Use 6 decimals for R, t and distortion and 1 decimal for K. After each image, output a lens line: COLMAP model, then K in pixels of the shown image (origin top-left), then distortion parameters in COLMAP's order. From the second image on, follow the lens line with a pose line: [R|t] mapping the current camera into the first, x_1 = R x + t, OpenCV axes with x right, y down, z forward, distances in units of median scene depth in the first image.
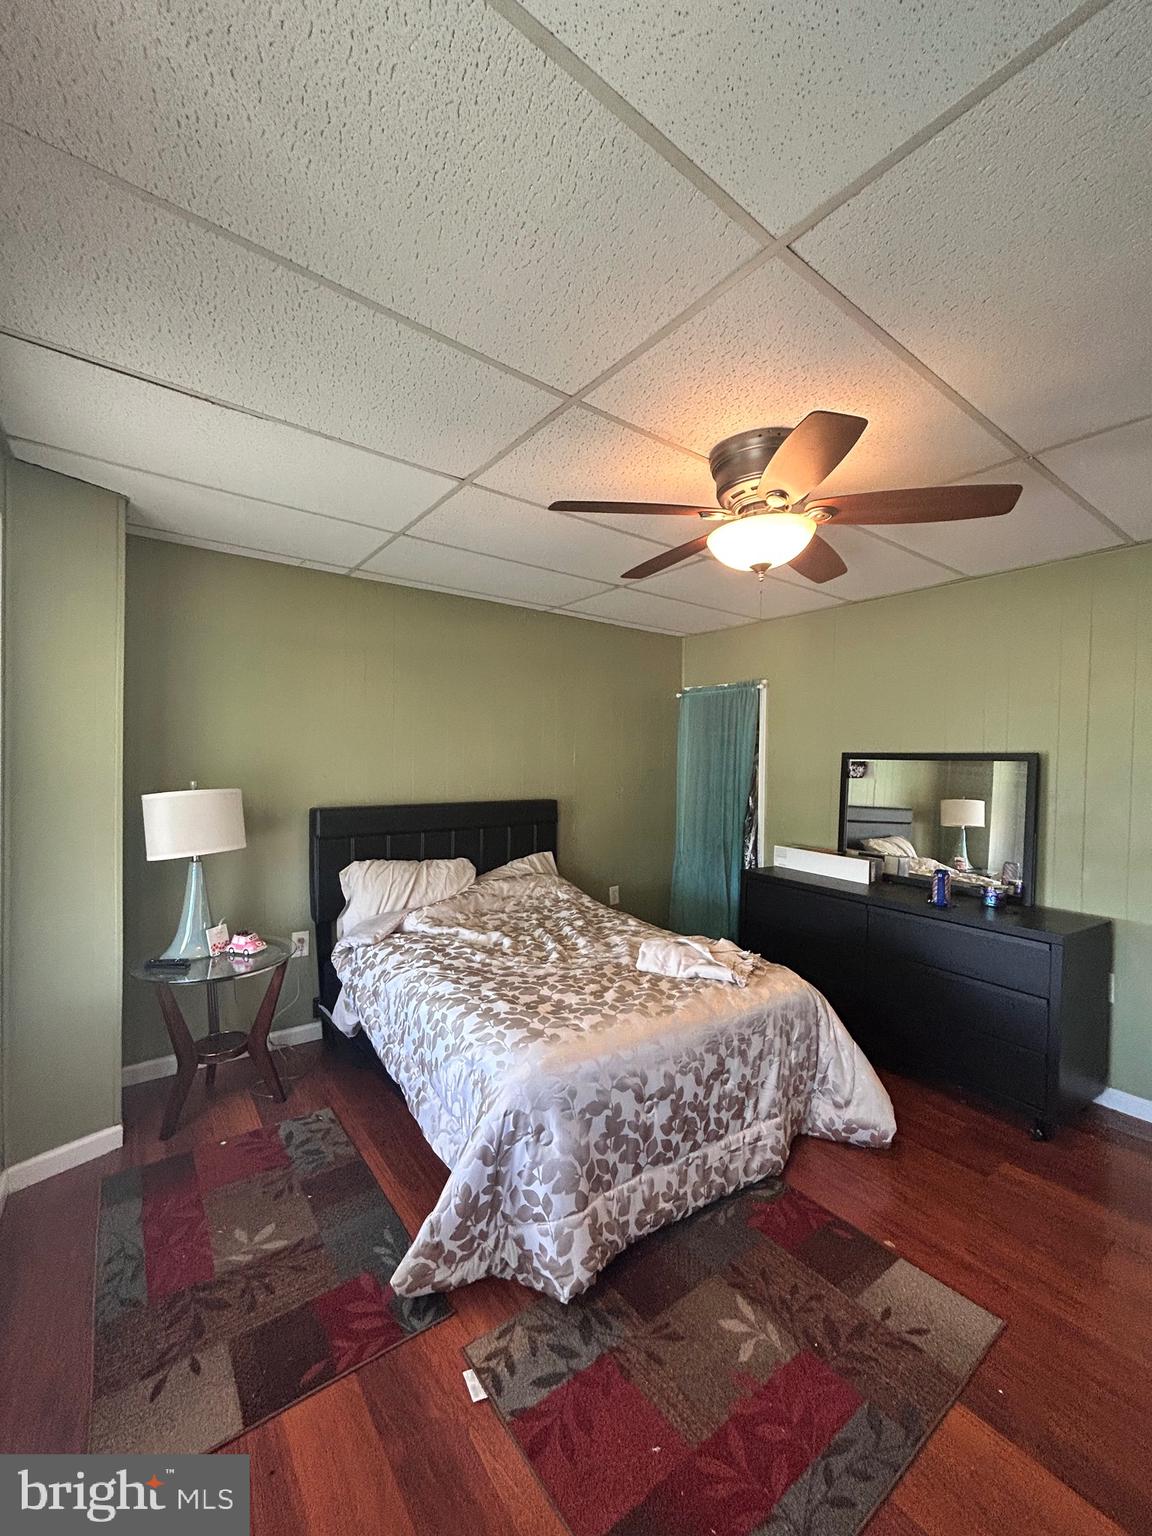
lens RADIAL K [[616.9, 0, 579.8], [0, 616.9, 770.0], [0, 0, 1]] dist [0.000040, 0.000017]
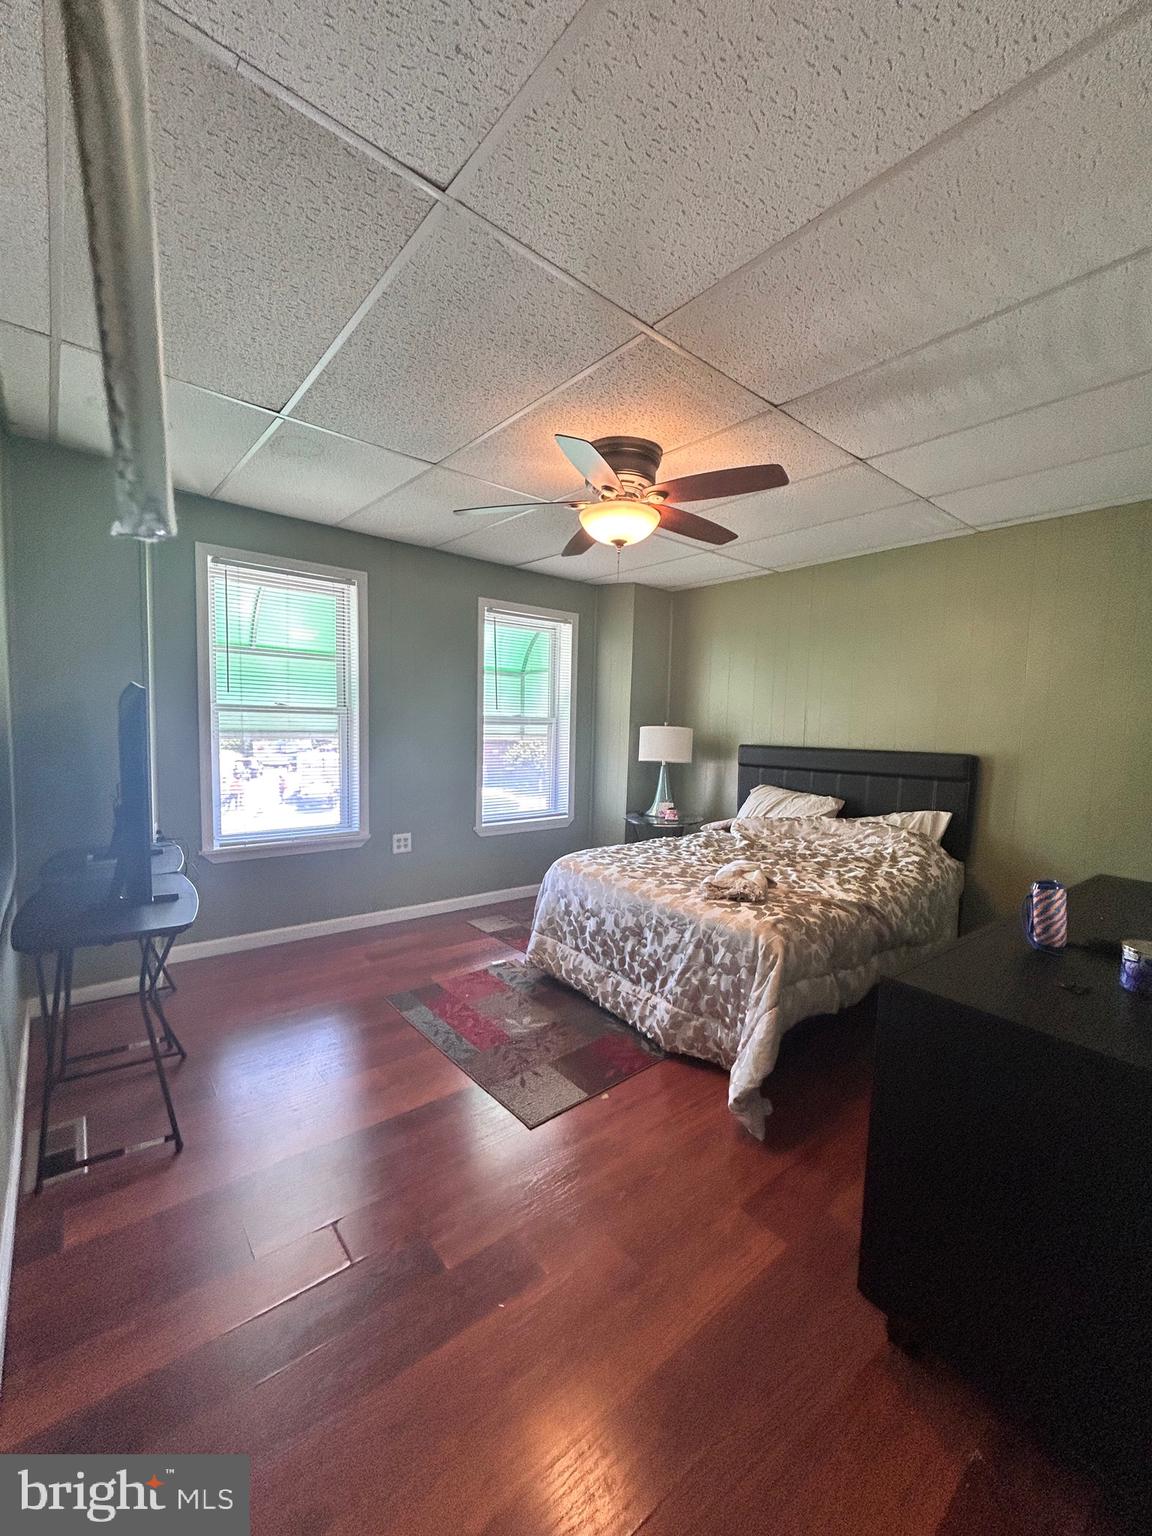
lens RADIAL K [[616.9, 0, 579.8], [0, 616.9, 770.0], [0, 0, 1]] dist [0.000040, 0.000017]
pose [[0.056081, 0.060935, -0.996565, 1.513266], [-0.039316, 0.997496, 0.058779, 0.078897], [0.997652, 0.035884, 0.058336, 0.805932]]
